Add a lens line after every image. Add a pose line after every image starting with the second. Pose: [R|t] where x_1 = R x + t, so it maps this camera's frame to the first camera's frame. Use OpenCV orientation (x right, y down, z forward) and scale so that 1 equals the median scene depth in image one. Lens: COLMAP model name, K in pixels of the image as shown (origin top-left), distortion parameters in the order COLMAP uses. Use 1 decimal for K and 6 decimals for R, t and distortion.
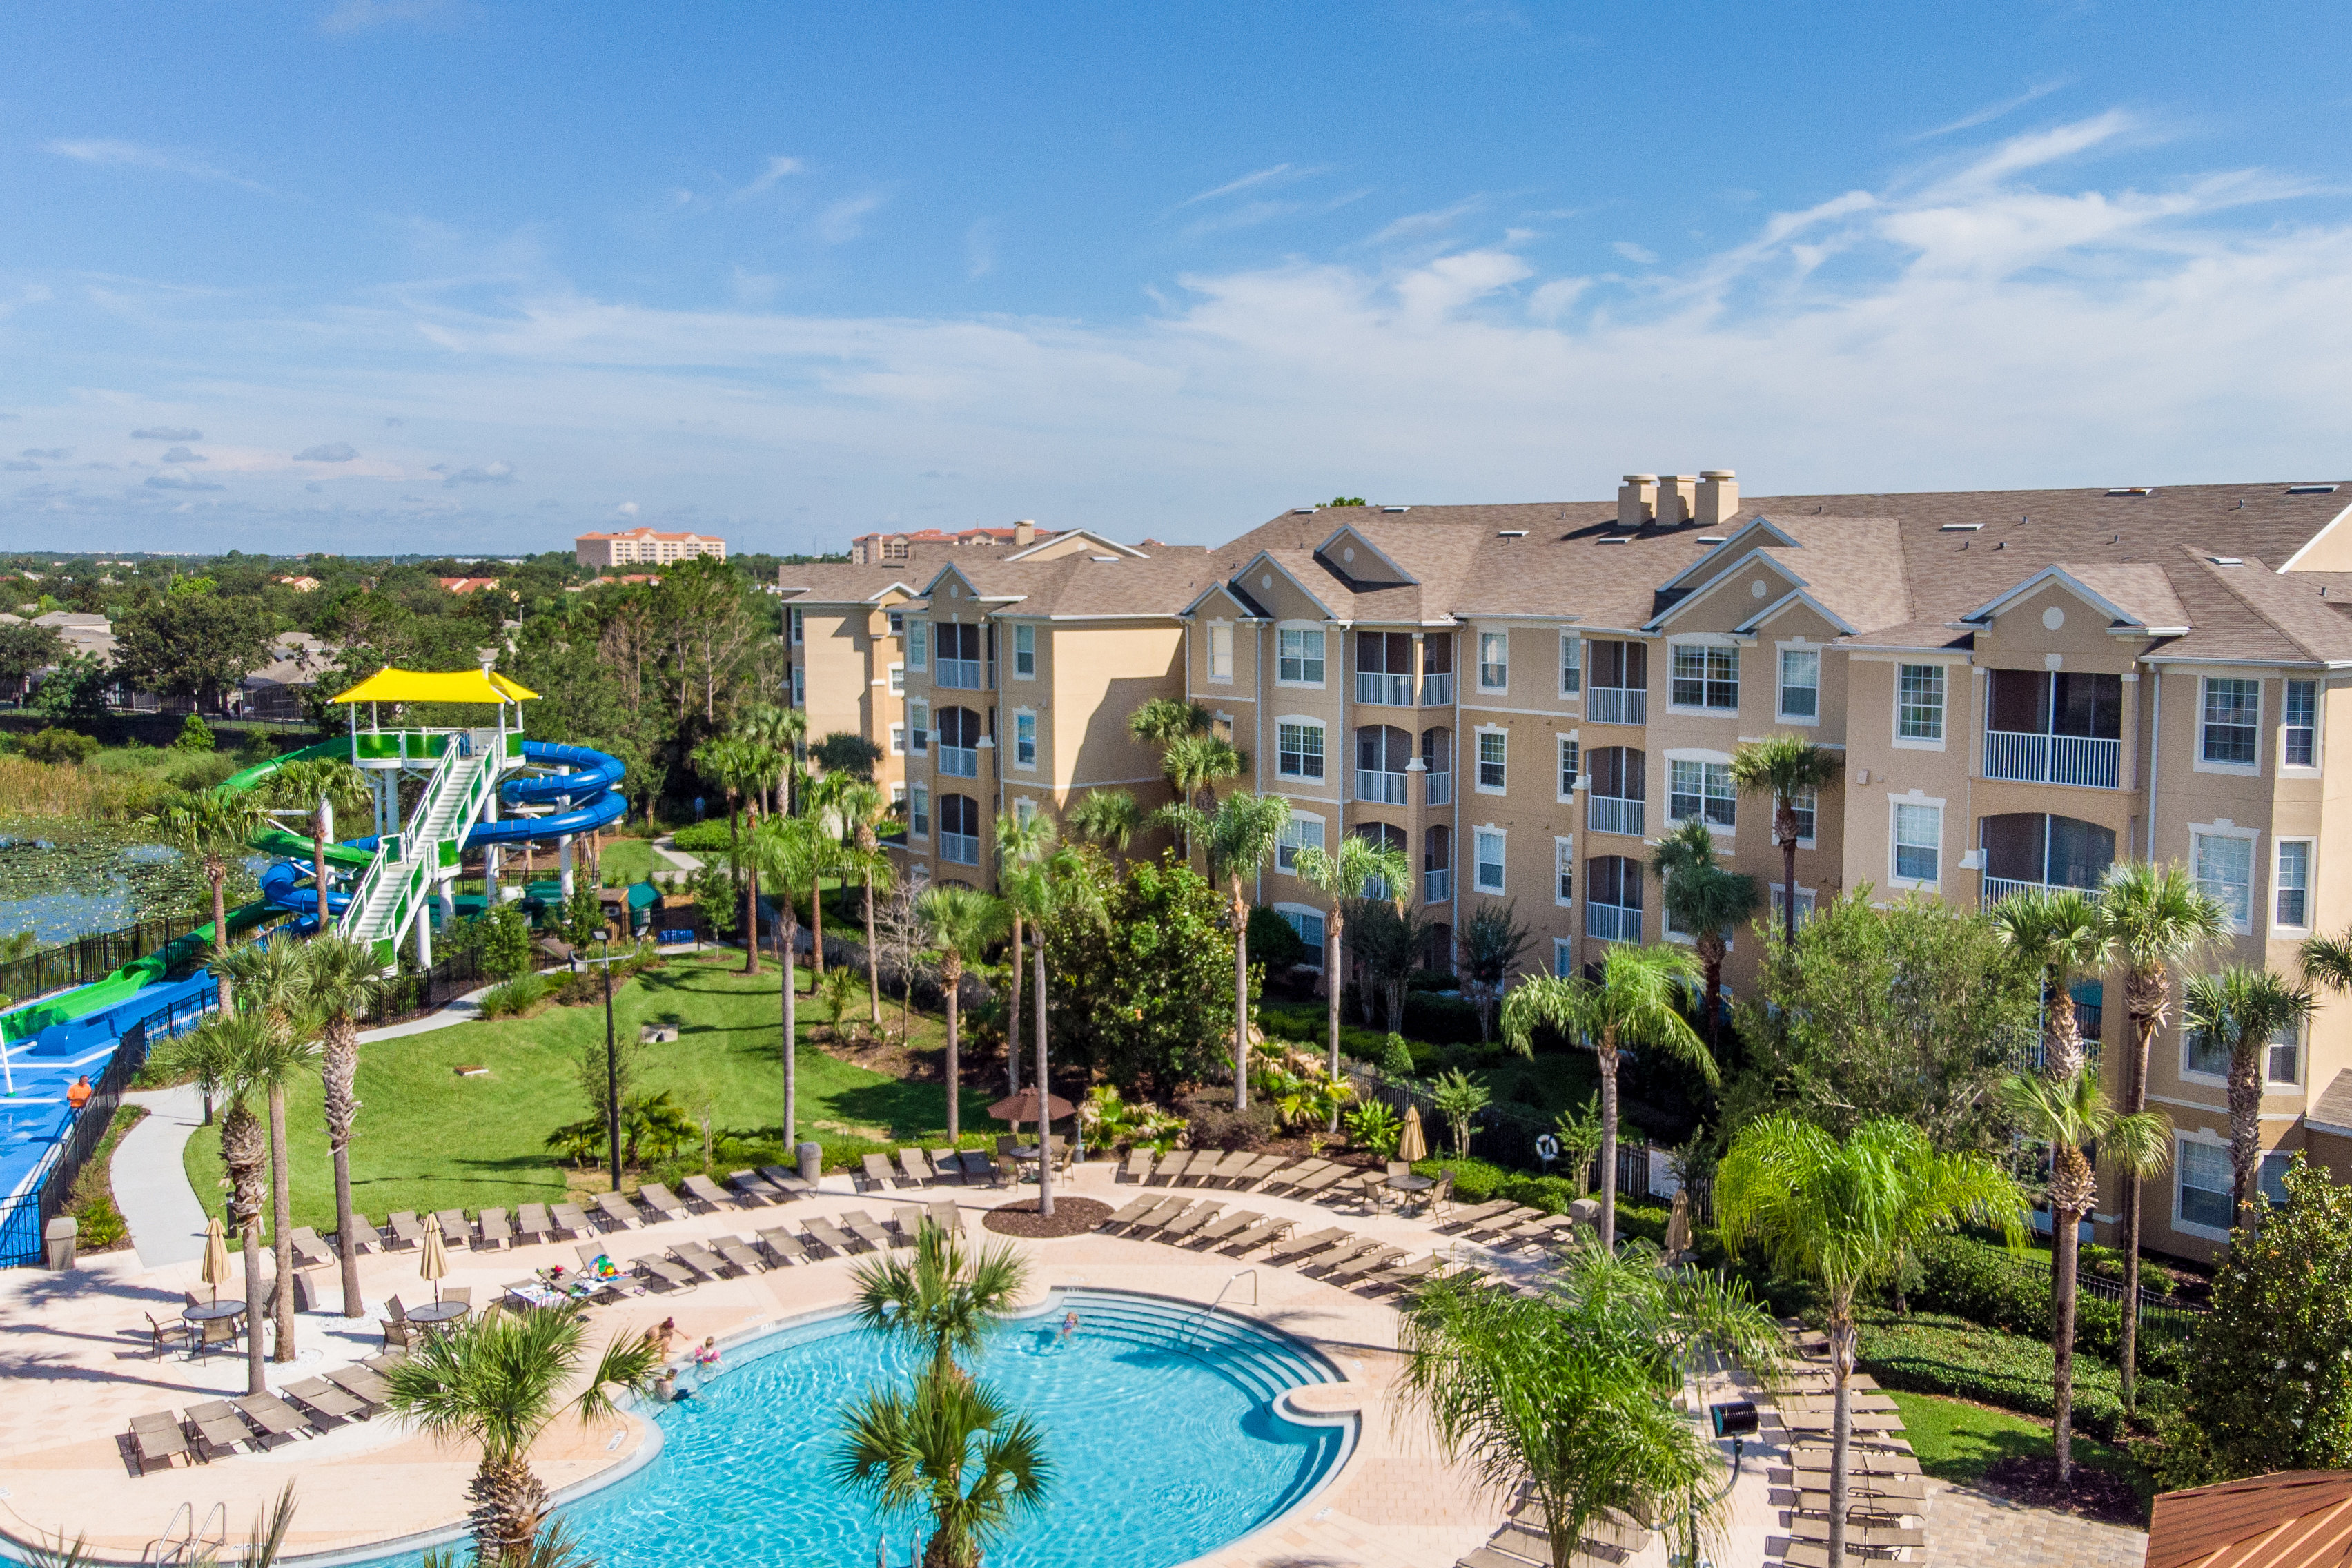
lens RADIAL K [[2057.4, 0, 1308.8], [0, 2057.4, 746.9], [0, 0, 1]] dist [-0.008893, 0.088300]
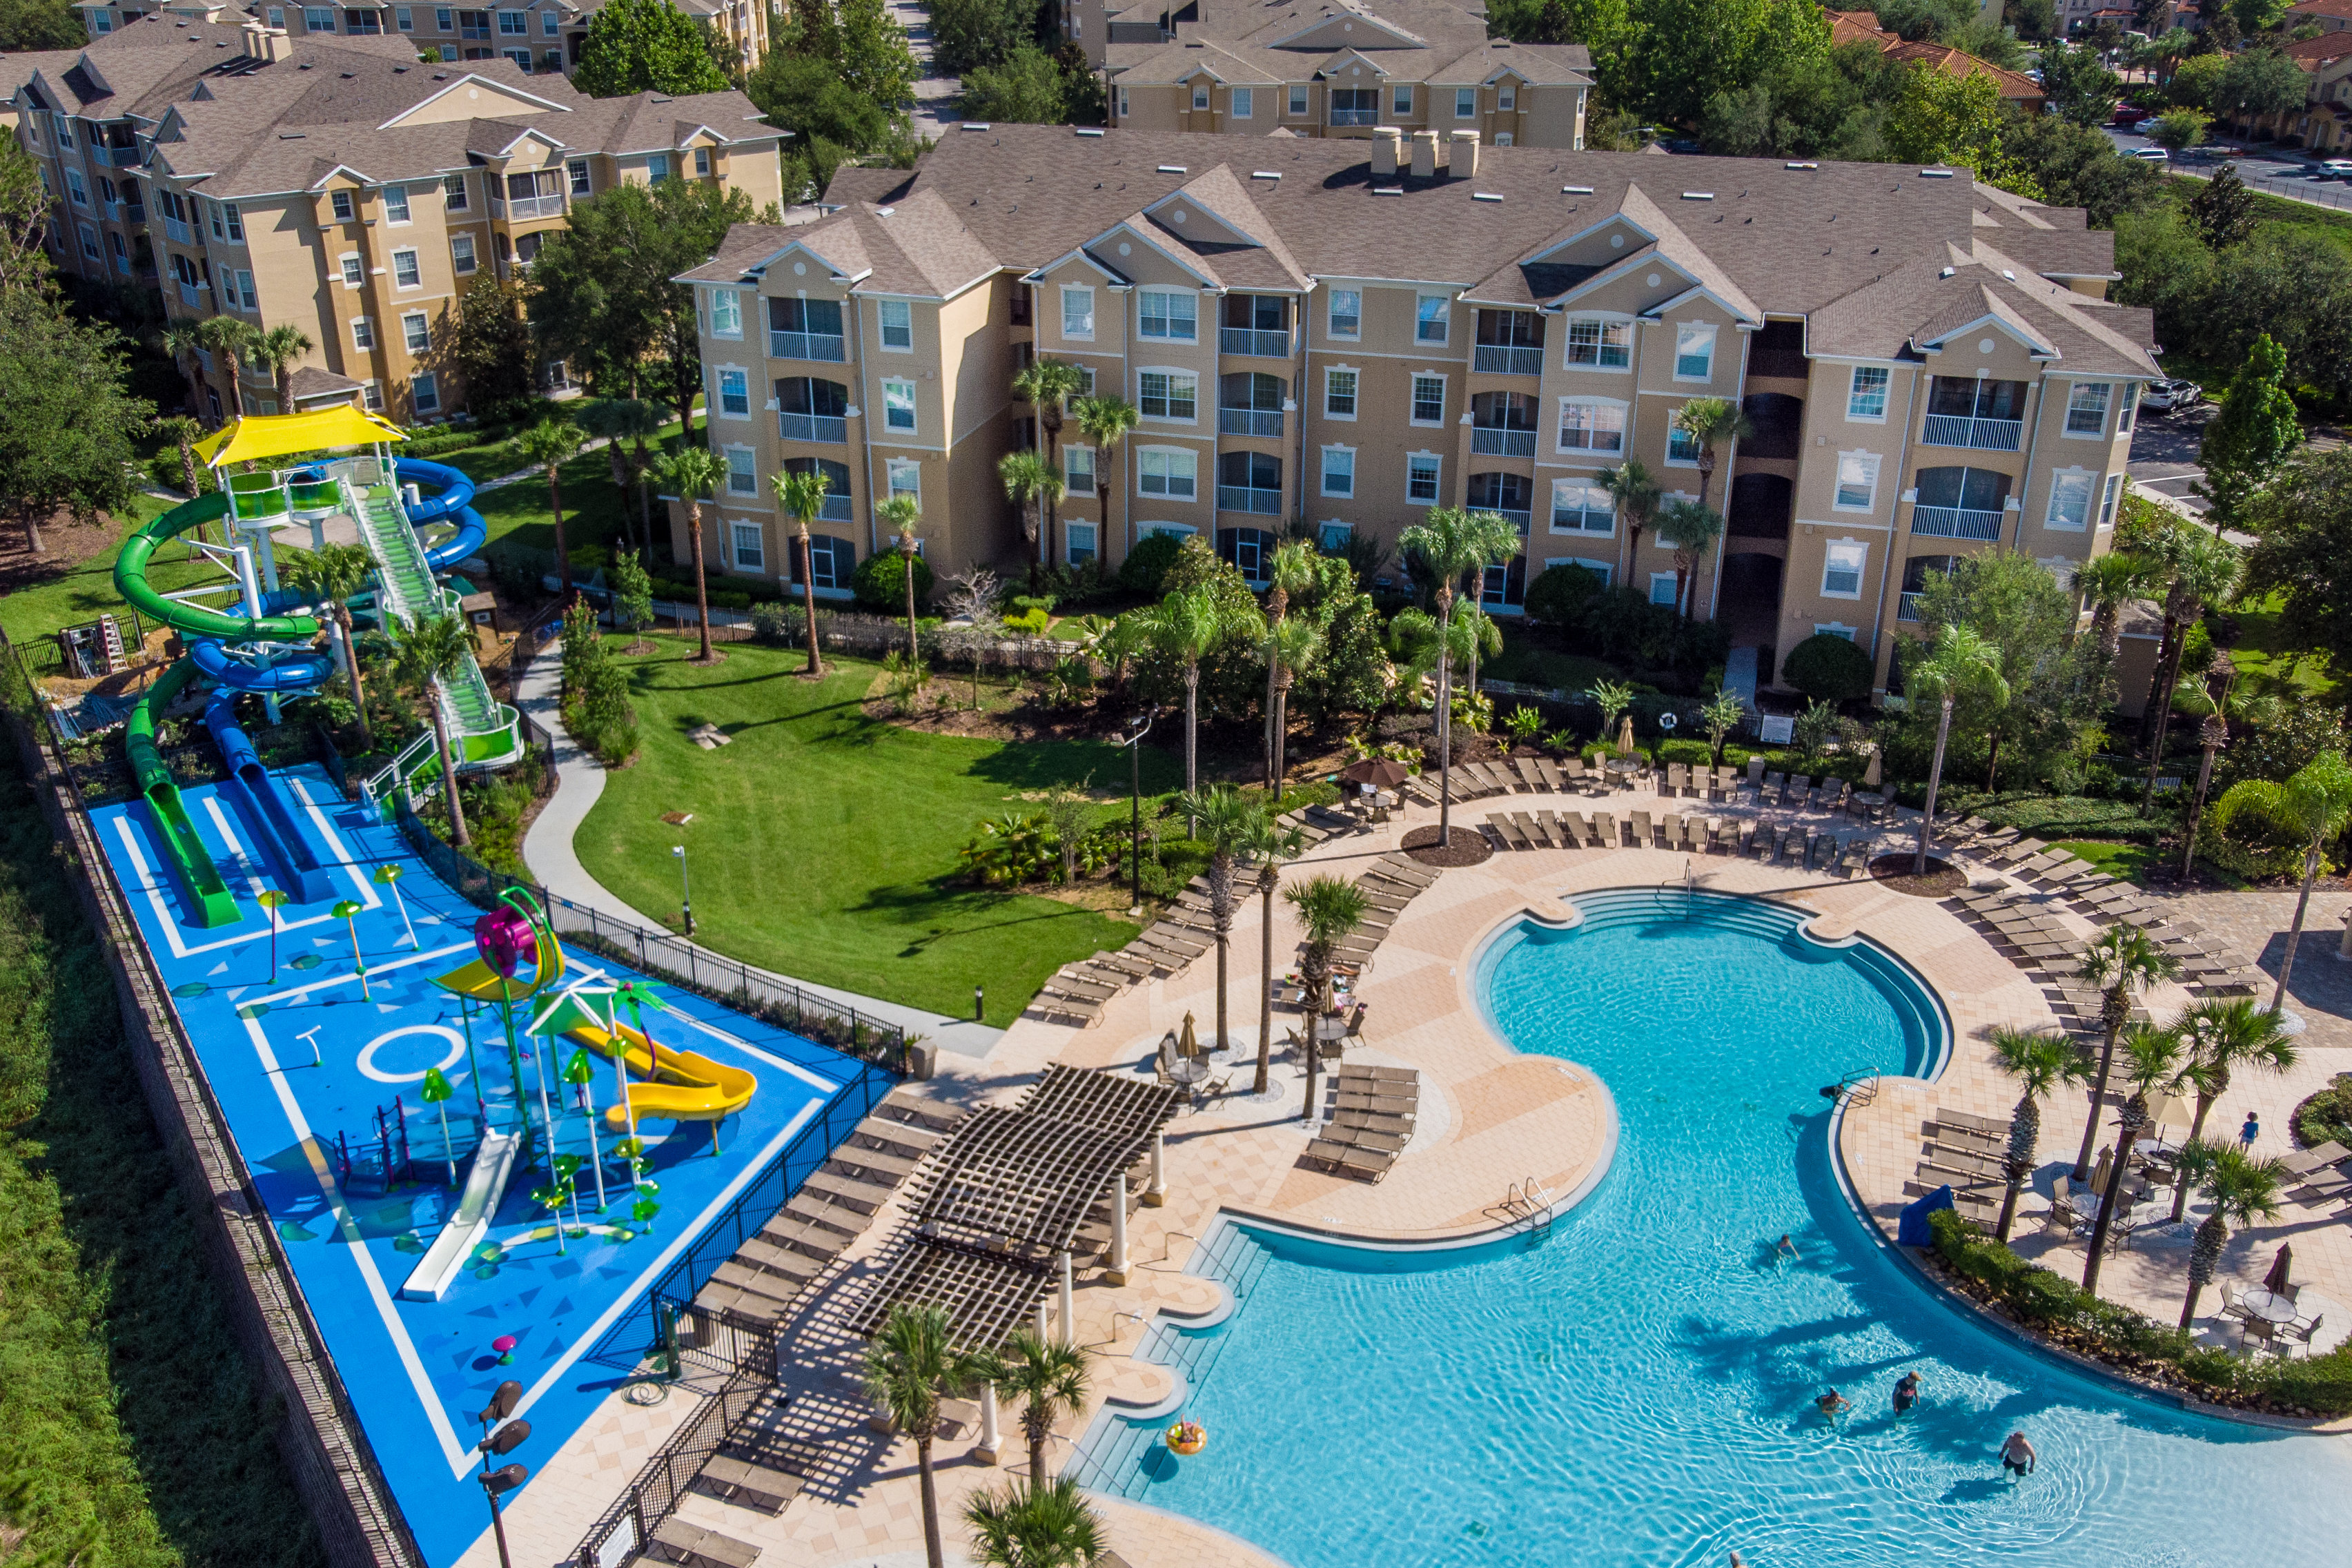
lens RADIAL K [[2027.9, 0, 1182.2], [0, 2027.9, 771.8], [0, 0, 1]] dist [0.002201, -0.013203]
pose [[0.849287, -0.220463, 0.479695, -0.855012], [0.045100, 0.935608, 0.350147, -0.288064], [-0.526001, -0.275741, 0.804543, -0.010484]]
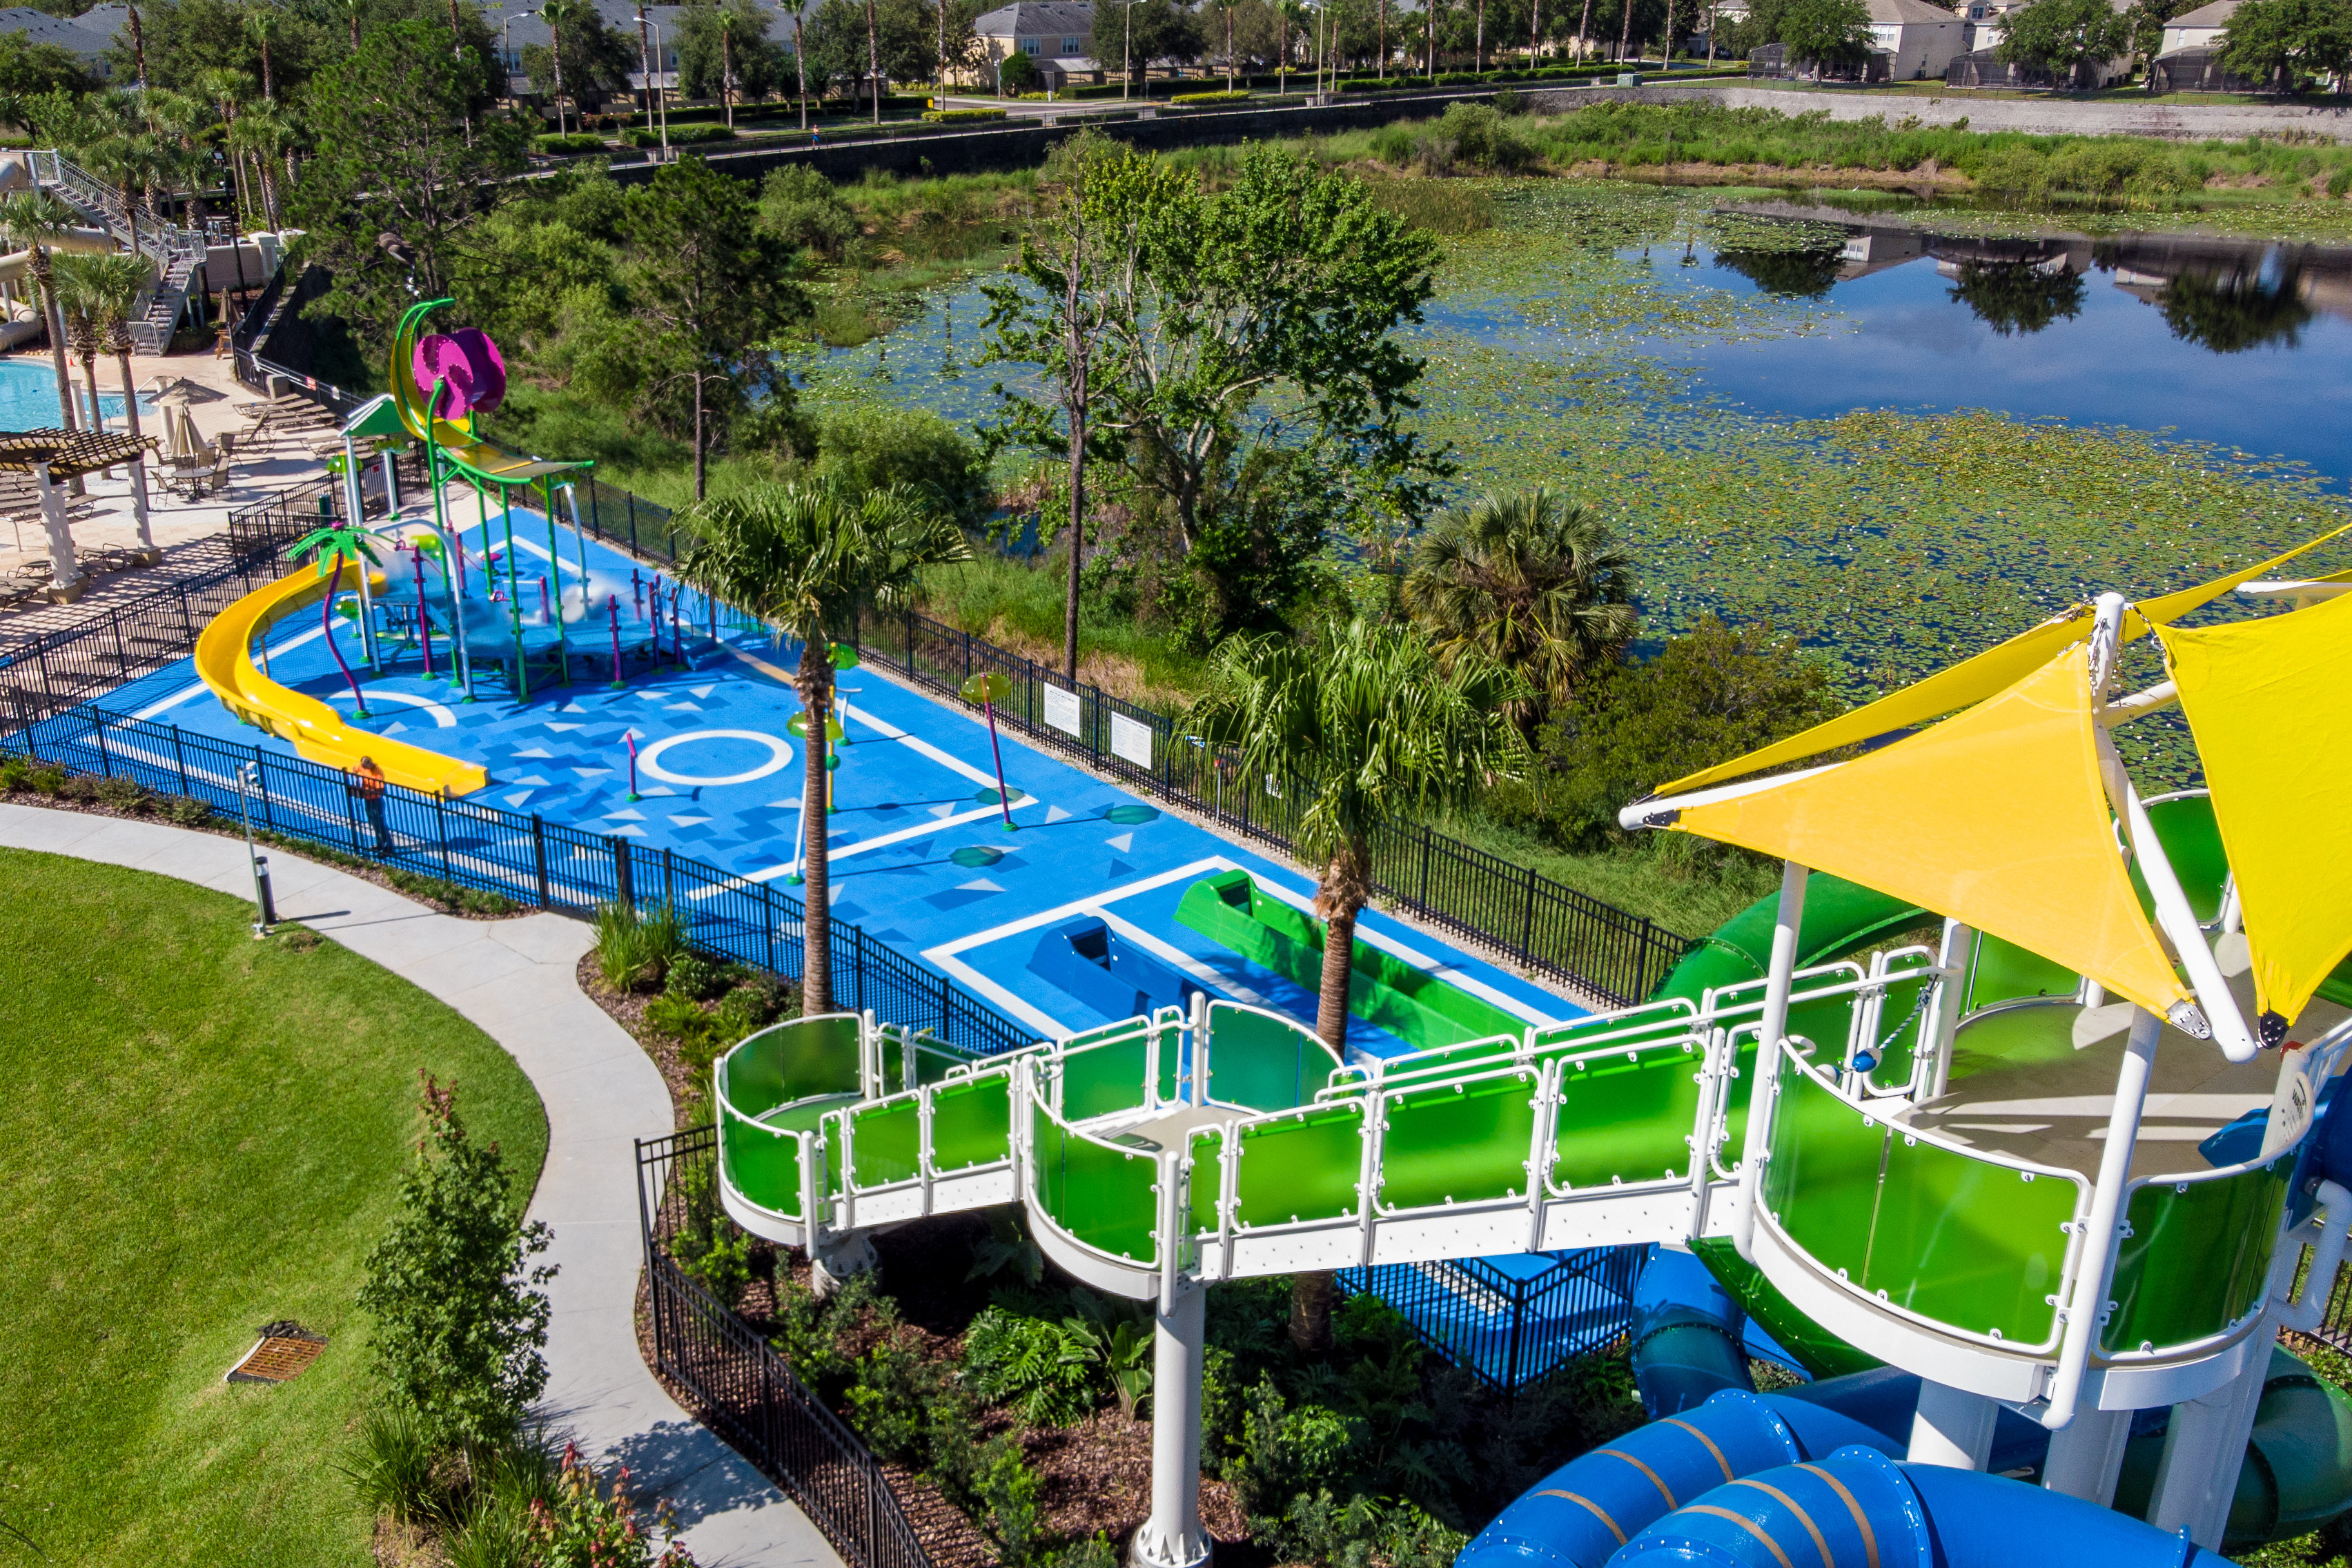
lens RADIAL K [[2027.9, 0, 1182.2], [0, 2027.9, 771.8], [0, 0, 1]] dist [0.002201, -0.013203]
pose [[-0.781263, 0.216652, -0.585397, -0.430944], [-0.075355, 0.898239, 0.433000, -0.120192], [0.619637, 0.382399, -0.685435, 1.598048]]
